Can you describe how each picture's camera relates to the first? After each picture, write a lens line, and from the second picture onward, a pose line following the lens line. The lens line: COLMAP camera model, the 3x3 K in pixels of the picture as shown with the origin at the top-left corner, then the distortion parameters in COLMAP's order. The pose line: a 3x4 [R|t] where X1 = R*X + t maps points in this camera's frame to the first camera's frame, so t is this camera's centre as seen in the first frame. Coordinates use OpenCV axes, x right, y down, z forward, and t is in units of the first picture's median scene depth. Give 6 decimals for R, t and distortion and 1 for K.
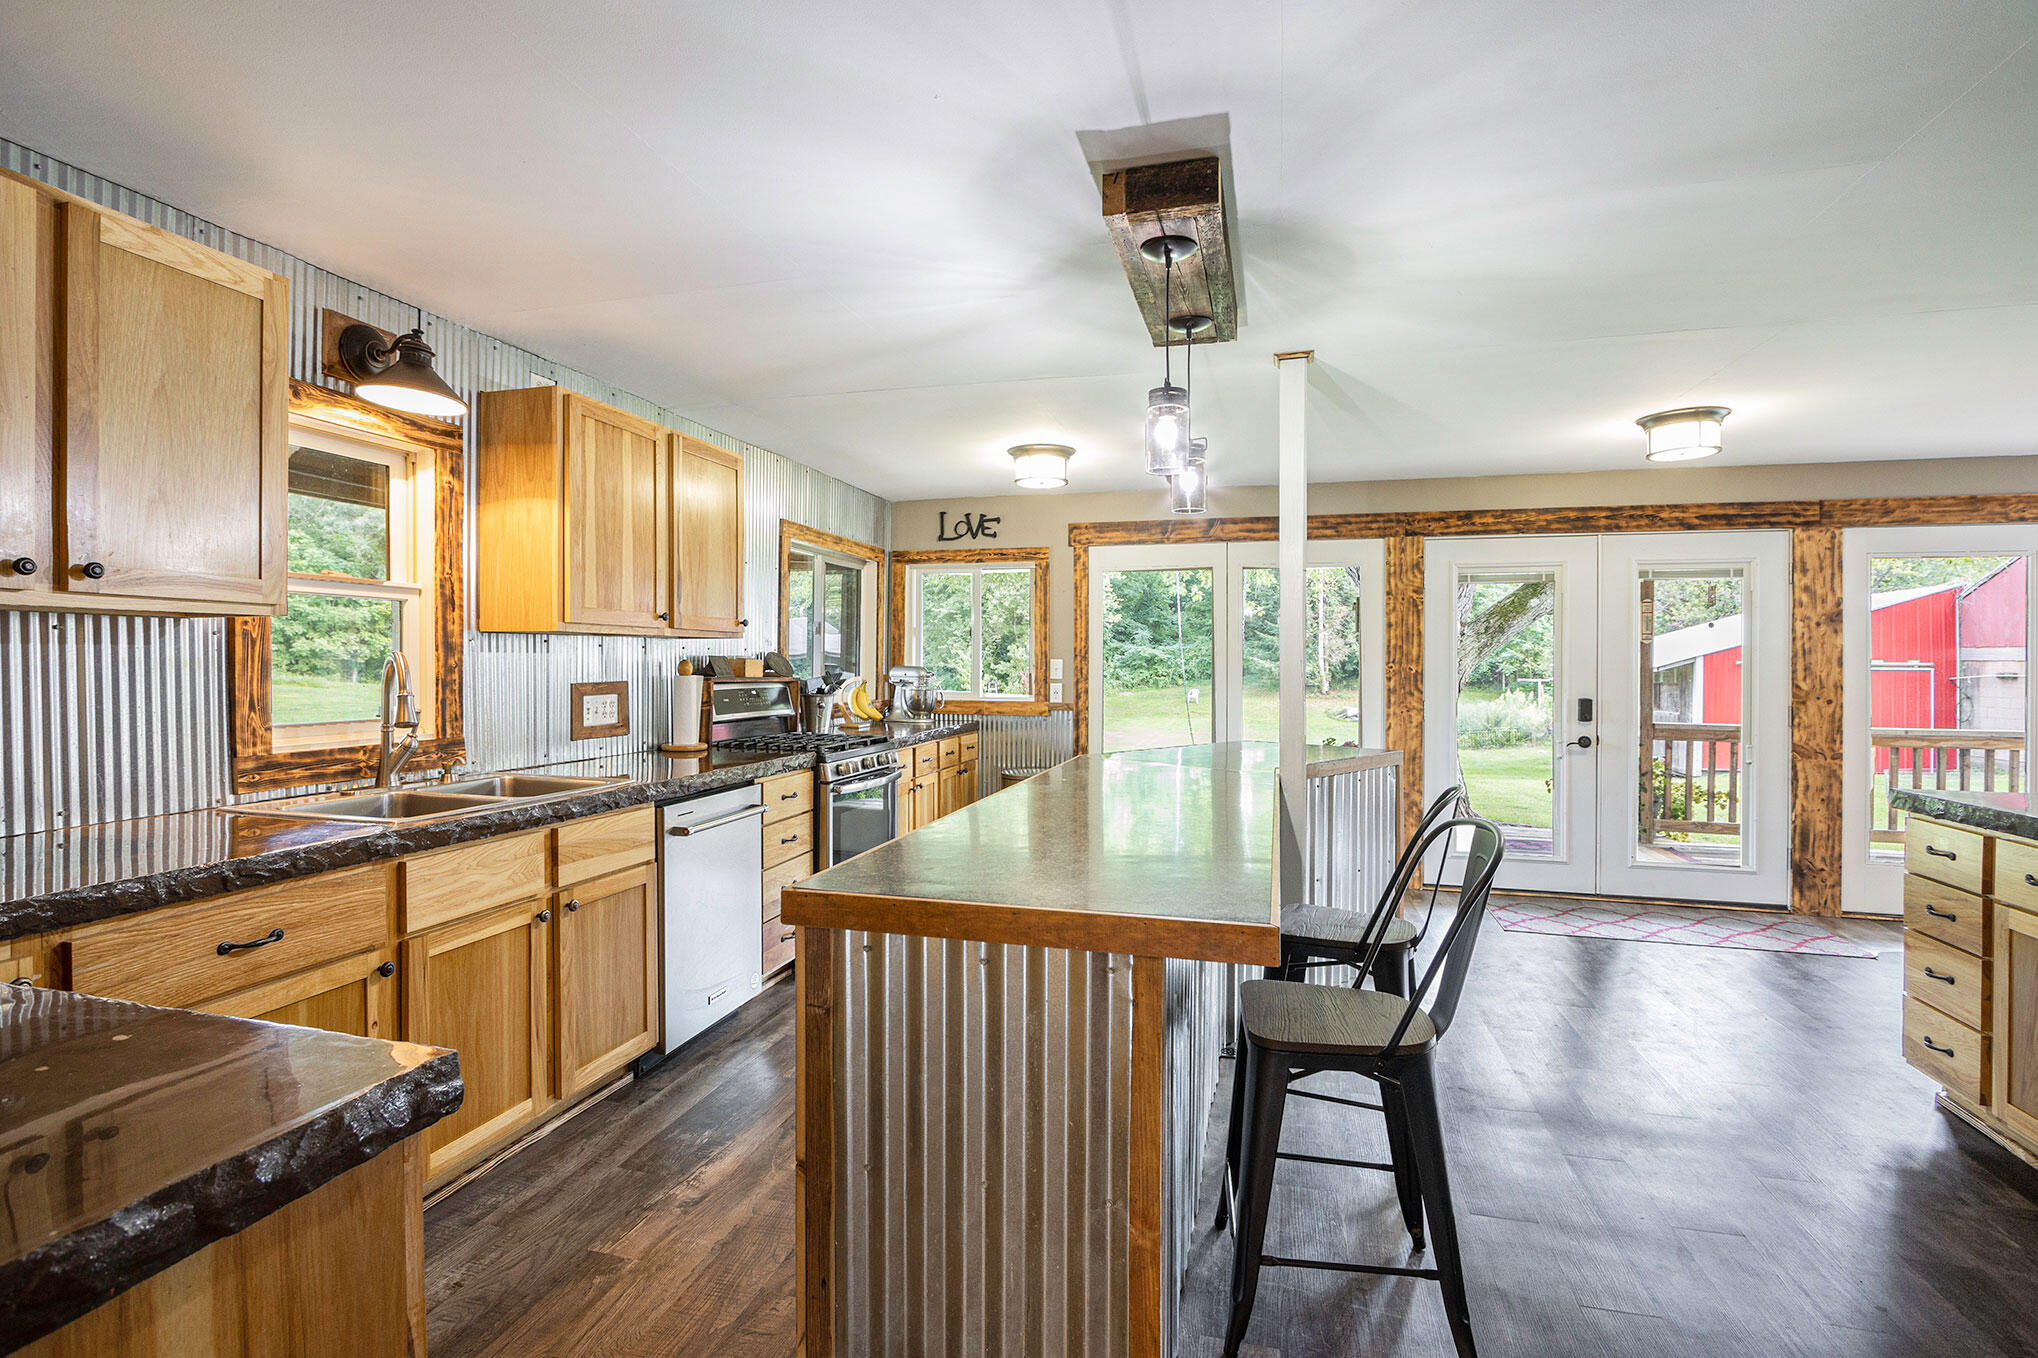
lens RADIAL K [[976.4, 0, 1031.1], [0, 976.4, 673.4], [0, 0, 1]] dist [-0.016529, 0.000836]
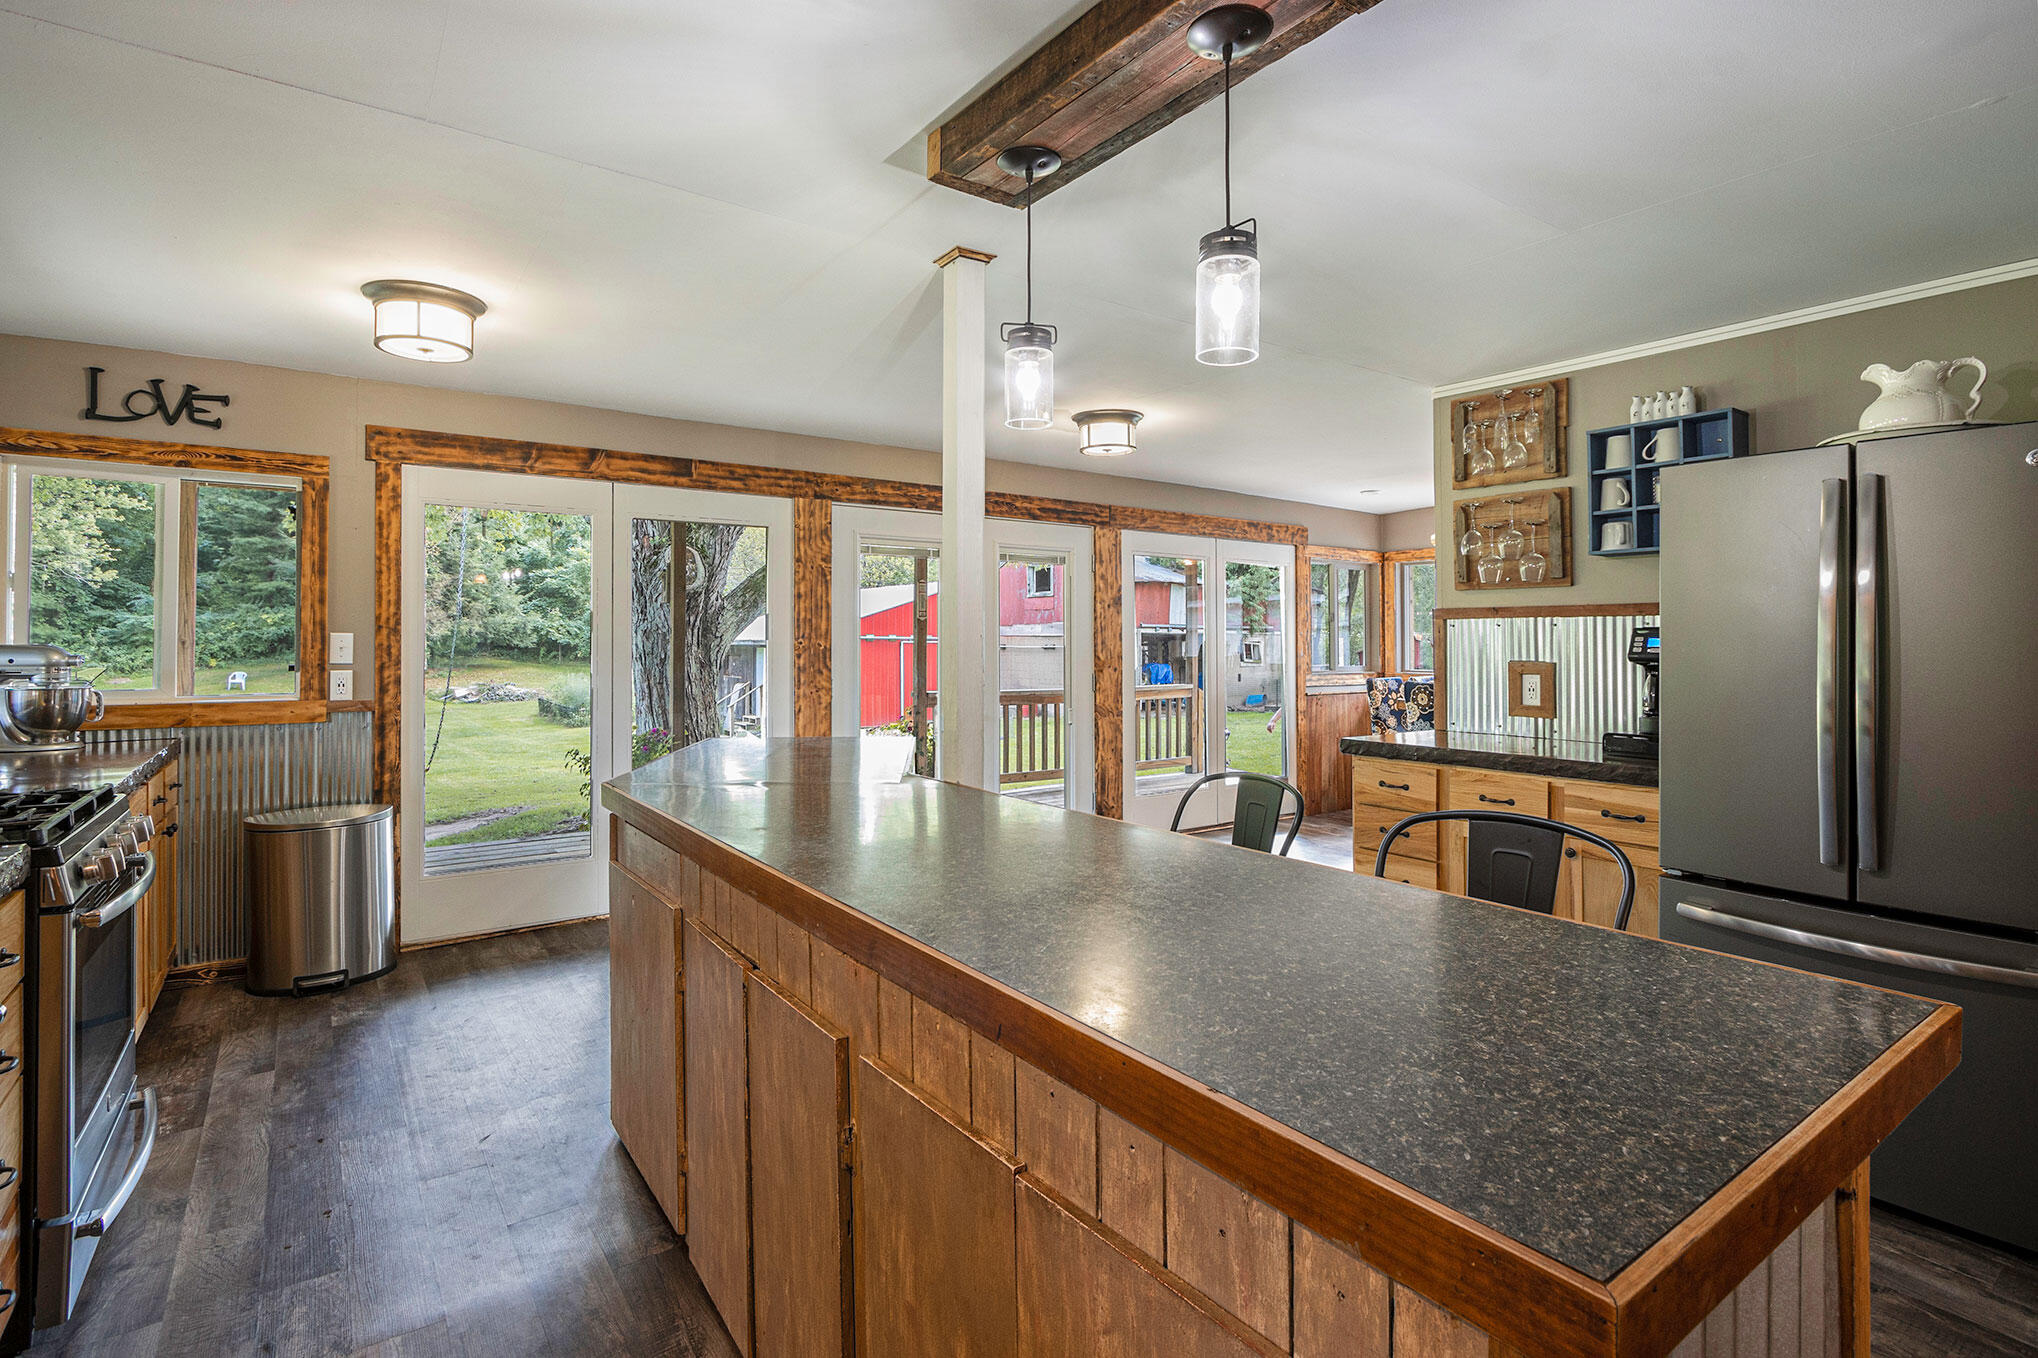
lens RADIAL K [[976.4, 0, 1020.2], [0, 976.4, 628.5], [0, 0, 1]] dist [-0.016529, 0.000836]
pose [[0.644287, 0.006540, 0.764756, -0.184284], [0.008982, 0.999830, -0.016118, -0.003369], [-0.764731, 0.017254, 0.644118, 0.266742]]
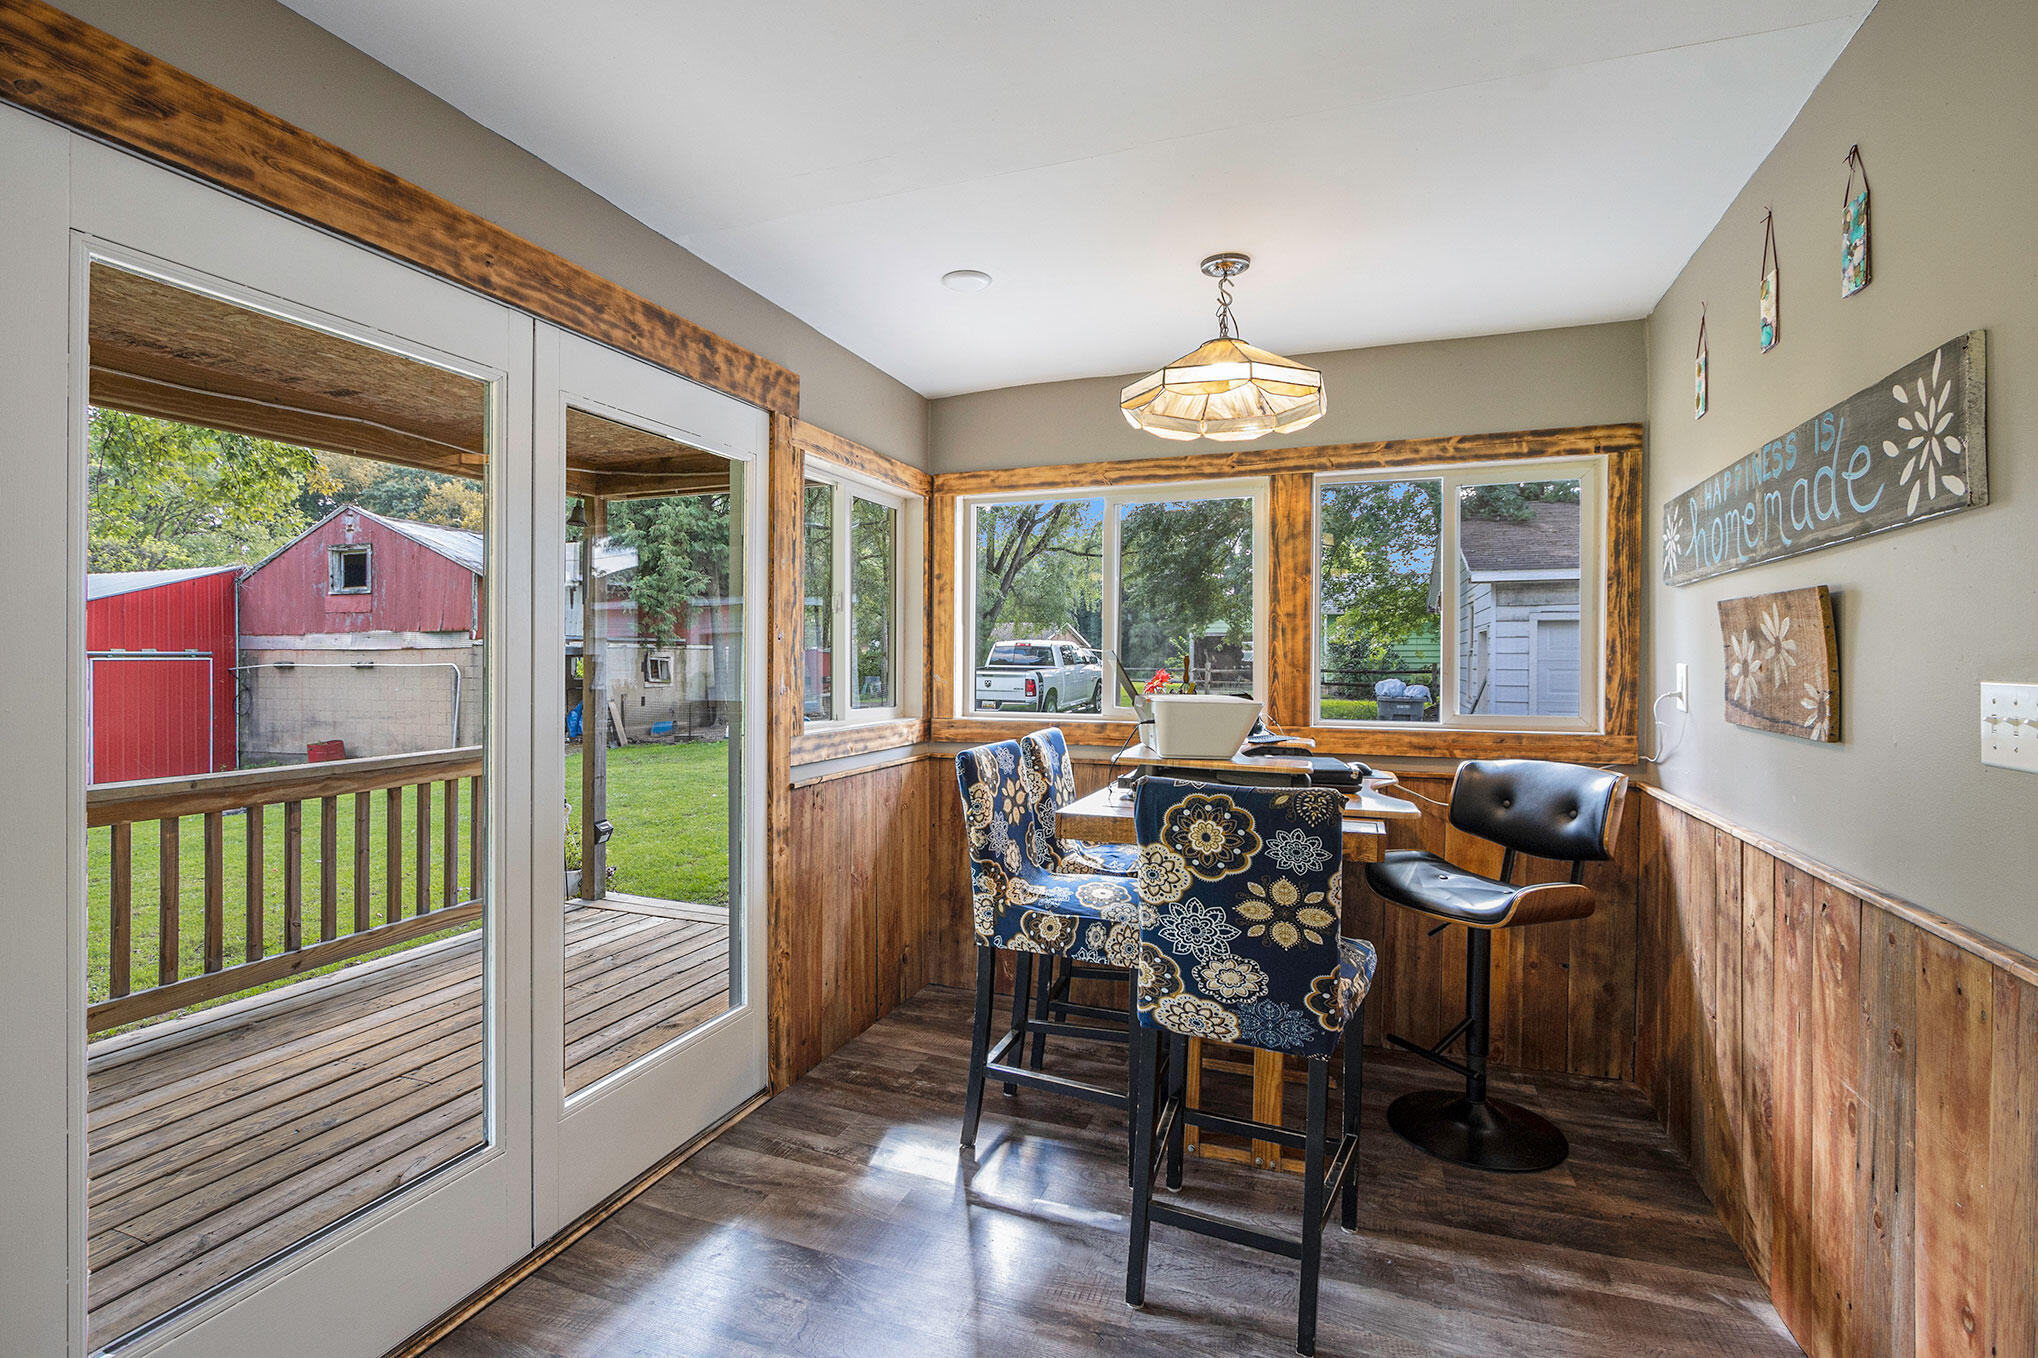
lens RADIAL K [[976.4, 0, 1005.2], [0, 976.4, 638.7], [0, 0, 1]] dist [-0.016529, 0.000836]
pose [[0.125805, 0.014325, 0.991952, 0.584448], [0.011087, 0.999813, -0.015844, -0.003612], [-0.991993, 0.012991, 0.125623, 0.651000]]
